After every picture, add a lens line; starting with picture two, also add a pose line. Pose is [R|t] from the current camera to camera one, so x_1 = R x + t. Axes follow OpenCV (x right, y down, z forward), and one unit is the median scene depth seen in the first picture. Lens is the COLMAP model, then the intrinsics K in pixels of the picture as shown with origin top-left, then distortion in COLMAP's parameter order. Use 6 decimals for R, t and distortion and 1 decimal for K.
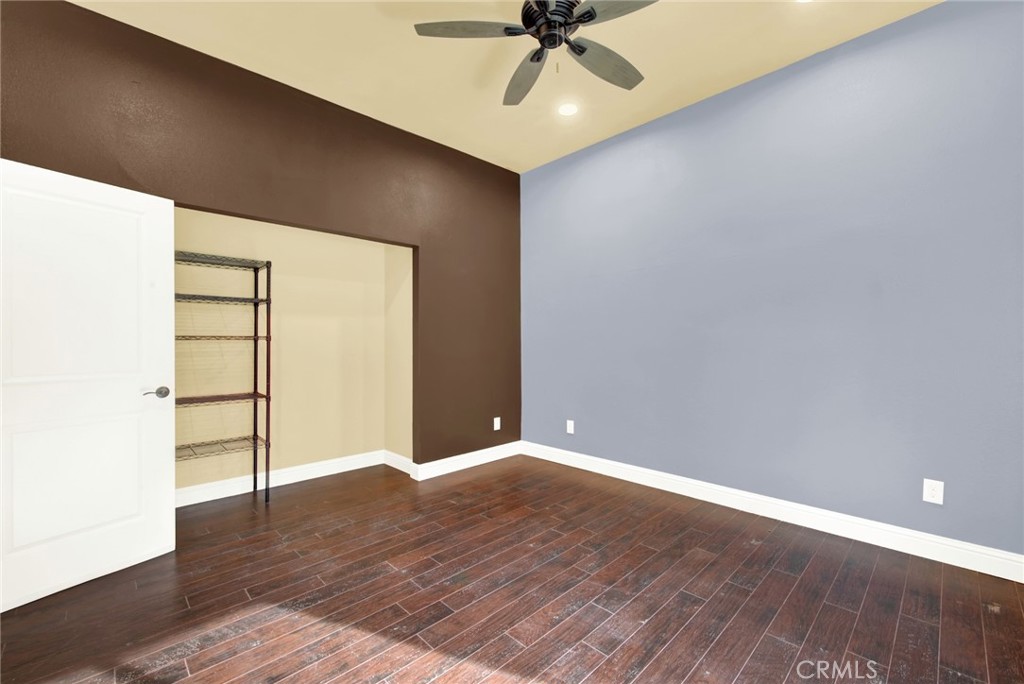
lens RADIAL K [[418.1, 0, 523.2], [0, 418.1, 341.2], [0, 0, 1]] dist [0.001673, -0.000449]
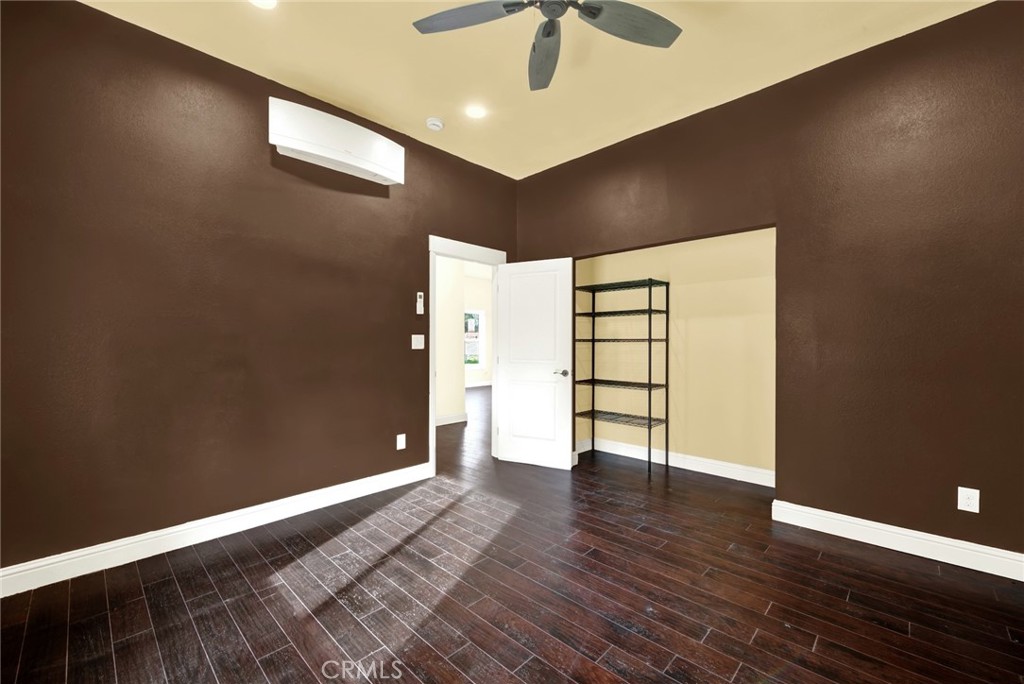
lens RADIAL K [[418.1, 0, 523.2], [0, 418.1, 340.8], [0, 0, 1]] dist [0.001673, -0.000449]
pose [[0.048897, 0.002735, -0.998800, 0.749879], [-0.001533, 0.999995, 0.002663, -0.010413], [0.998803, 0.001401, 0.048901, 0.698273]]
